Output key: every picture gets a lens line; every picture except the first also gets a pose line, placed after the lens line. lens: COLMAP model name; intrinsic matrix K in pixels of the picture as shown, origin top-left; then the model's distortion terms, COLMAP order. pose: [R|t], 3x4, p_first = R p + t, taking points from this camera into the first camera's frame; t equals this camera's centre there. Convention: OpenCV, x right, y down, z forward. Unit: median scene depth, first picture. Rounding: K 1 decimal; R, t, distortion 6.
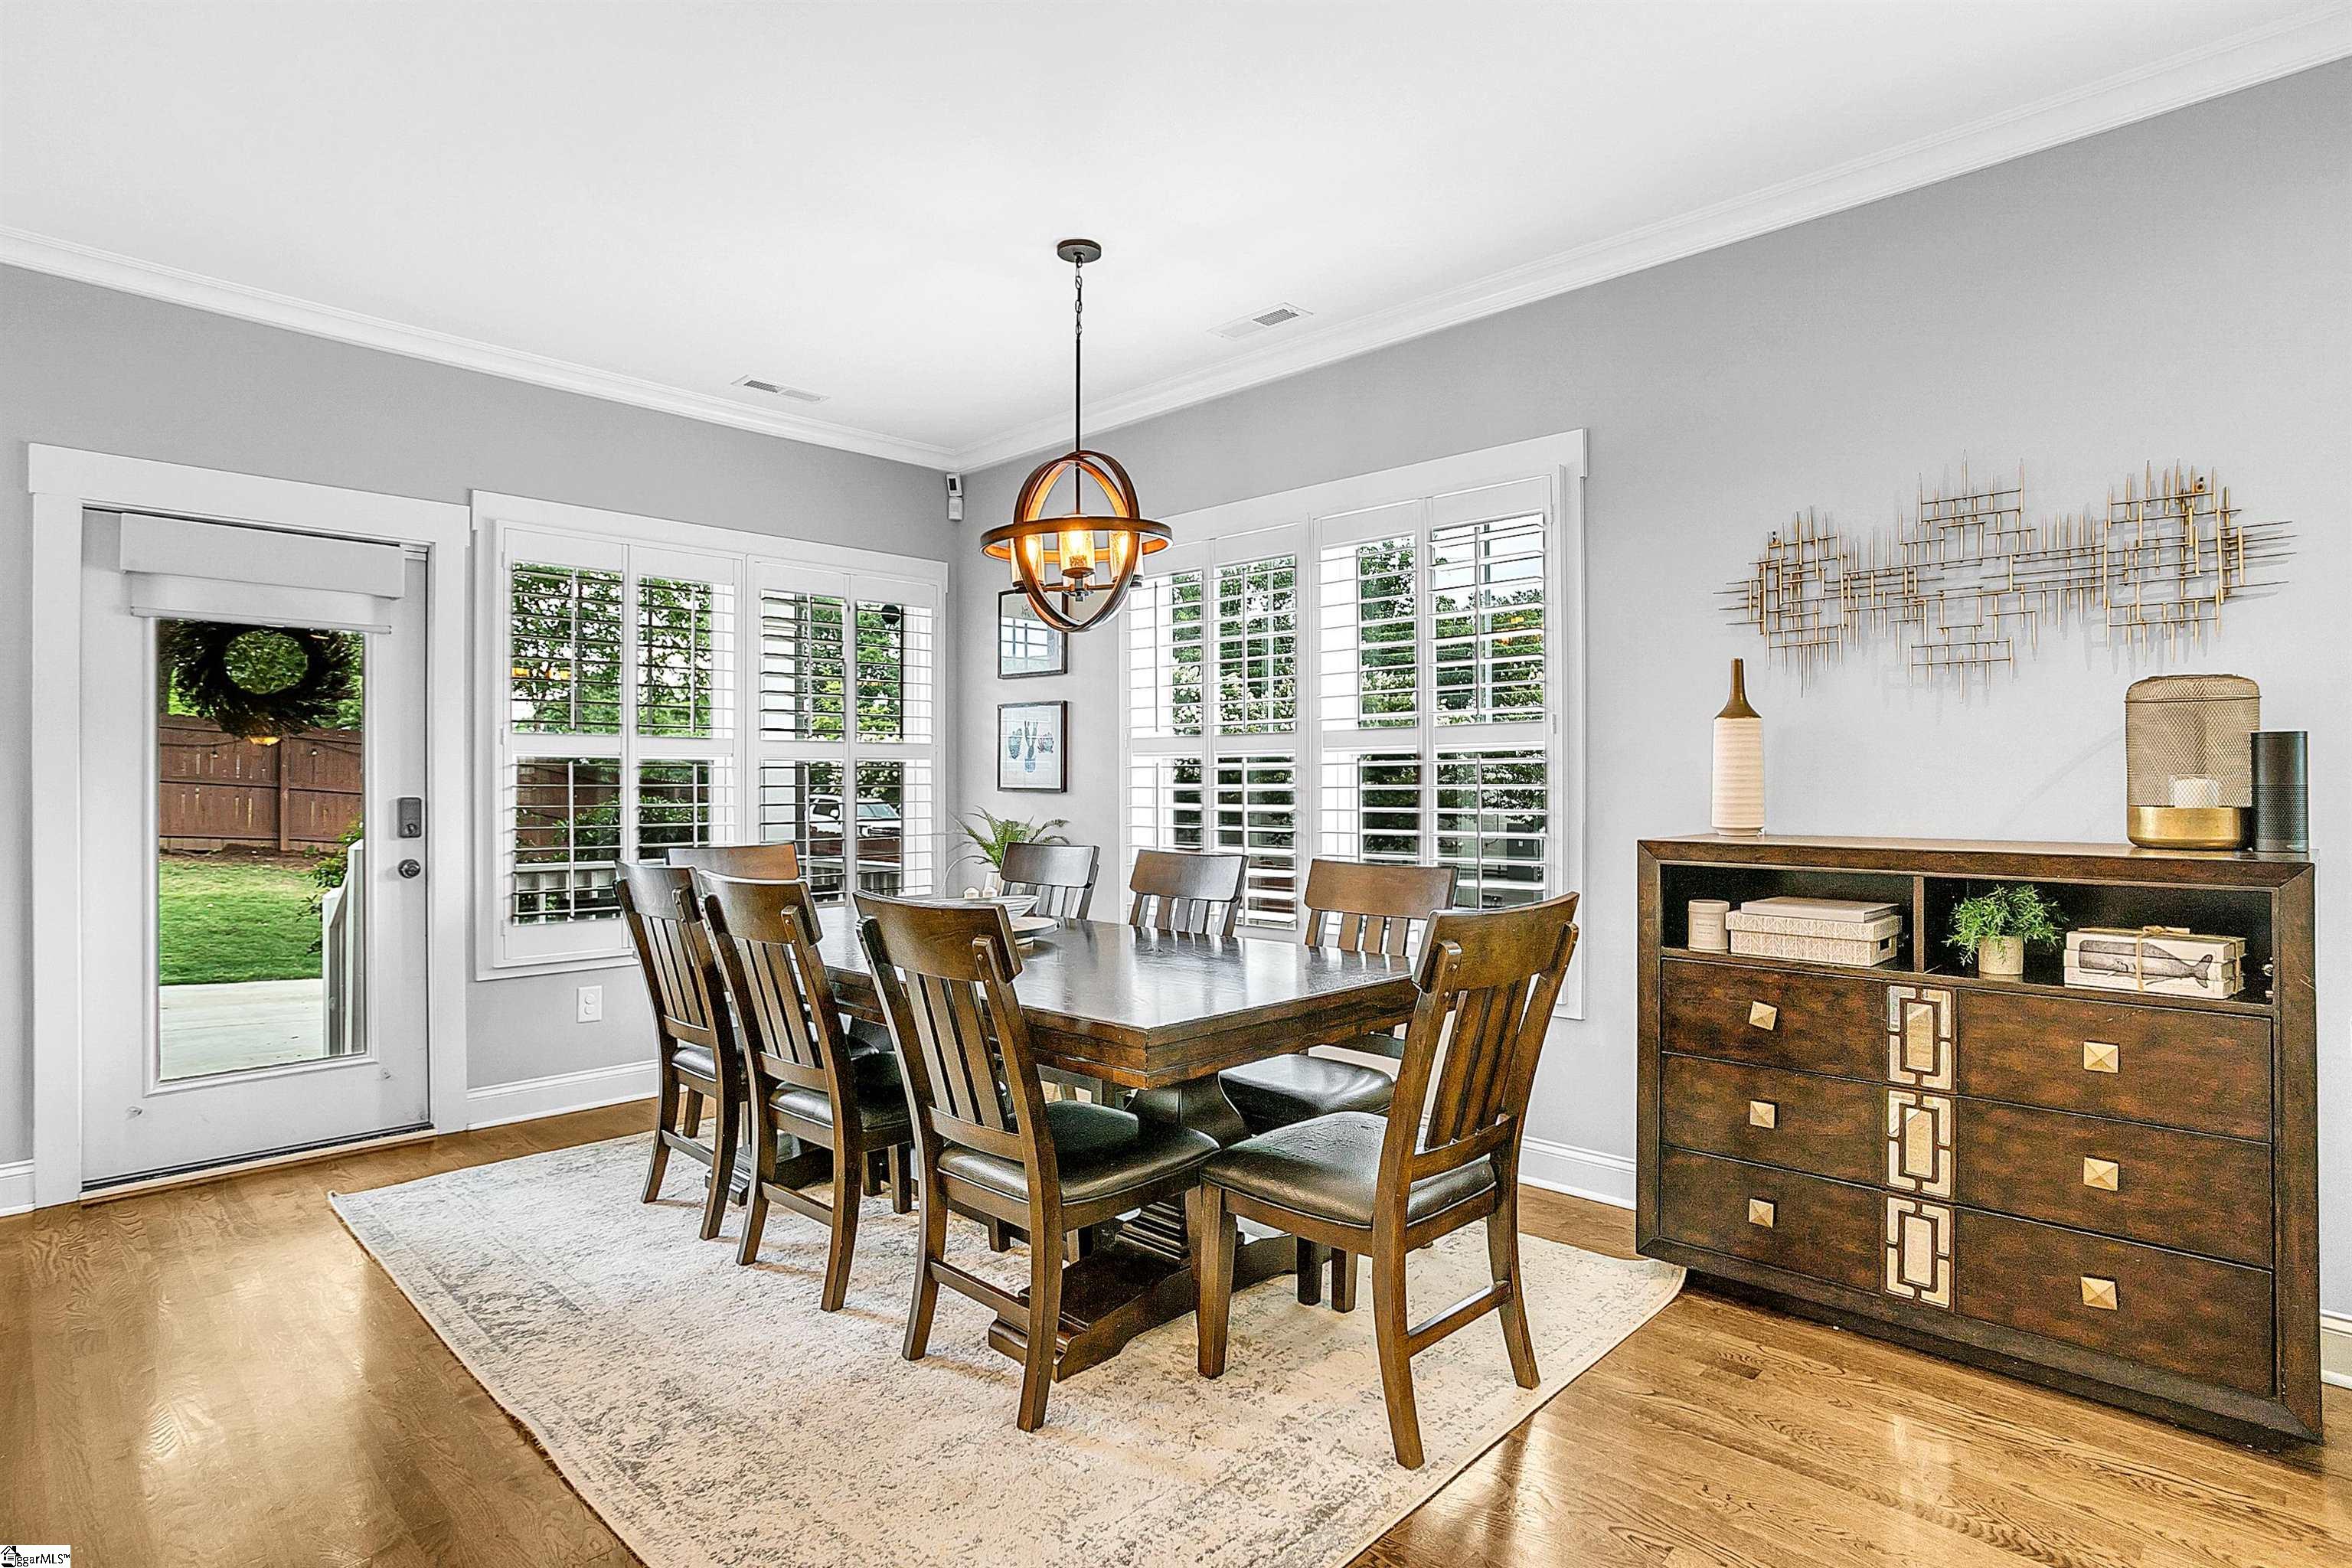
lens RADIAL K [[1217.7, 0, 1182.4], [0, 1217.7, 773.1], [0, 0, 1]] dist [-0.069999, 0.062263]
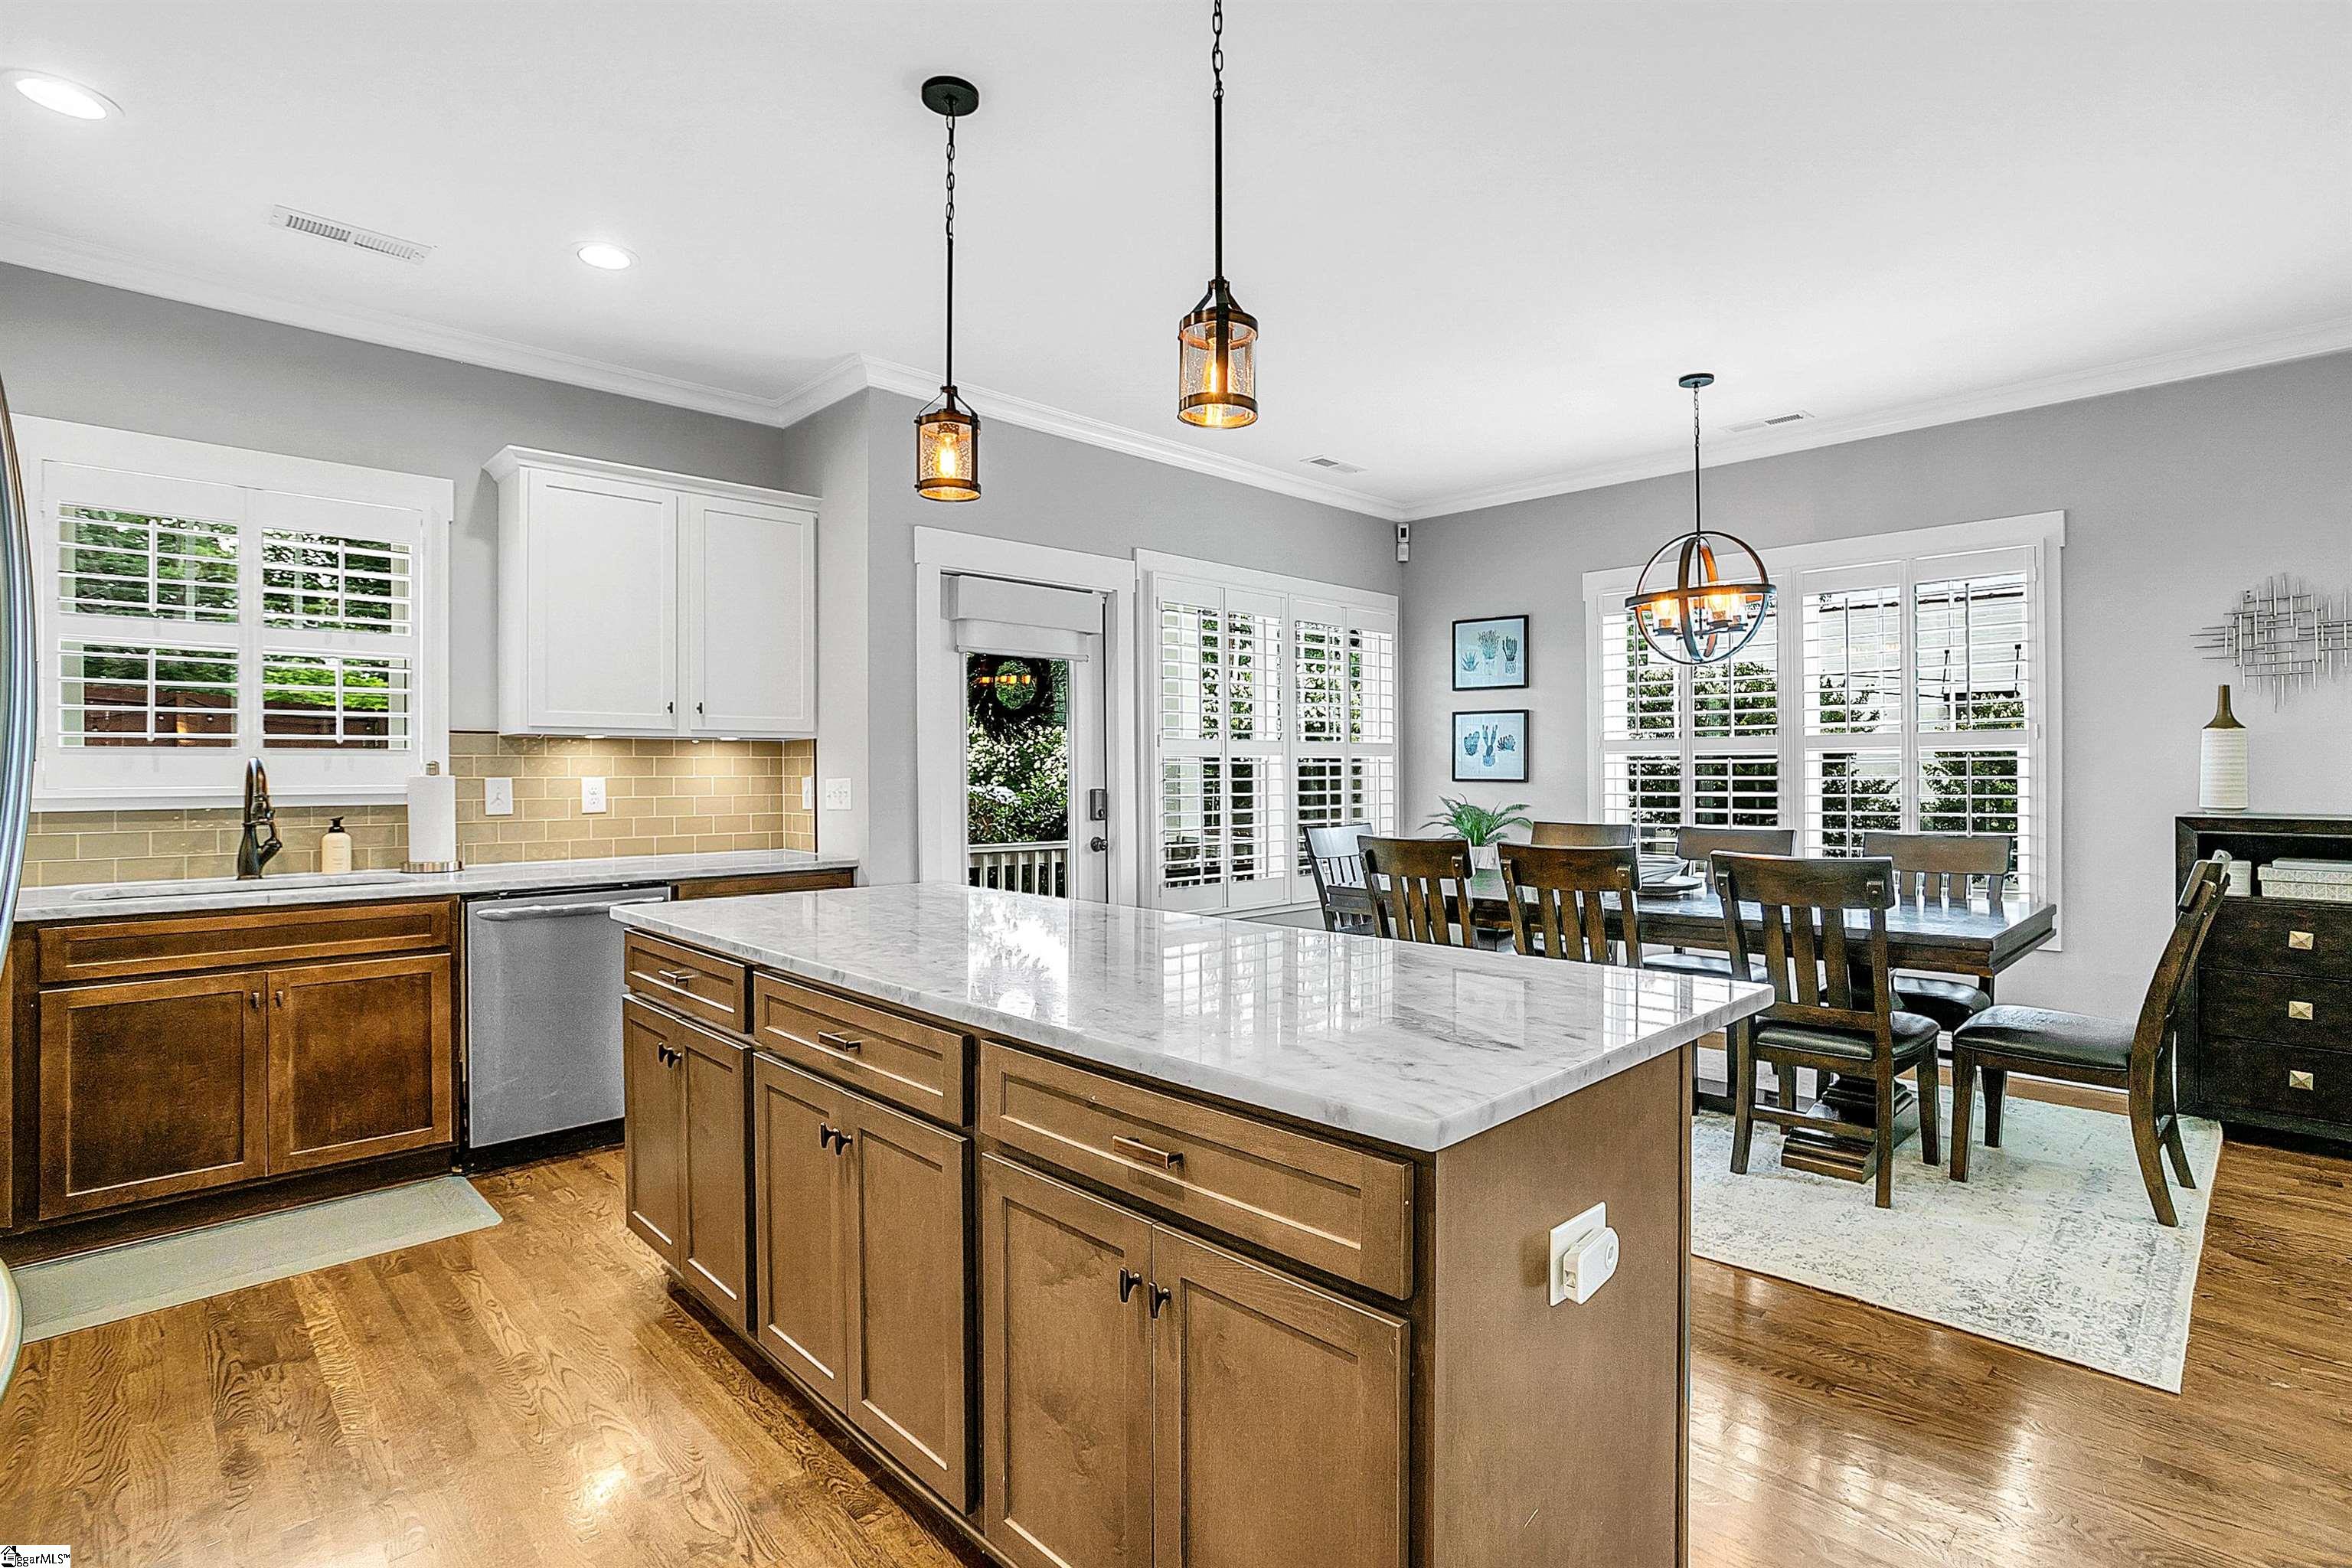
lens RADIAL K [[1142.6, 0, 1193.3], [0, 1142.6, 773.8], [0, 0, 1]] dist [-0.062189, 0.037069]
pose [[0.999700, -0.003233, -0.024273, -0.575517], [0.003477, 0.999944, 0.010019, -0.008612], [0.024239, -0.010100, 0.999655, -0.250682]]
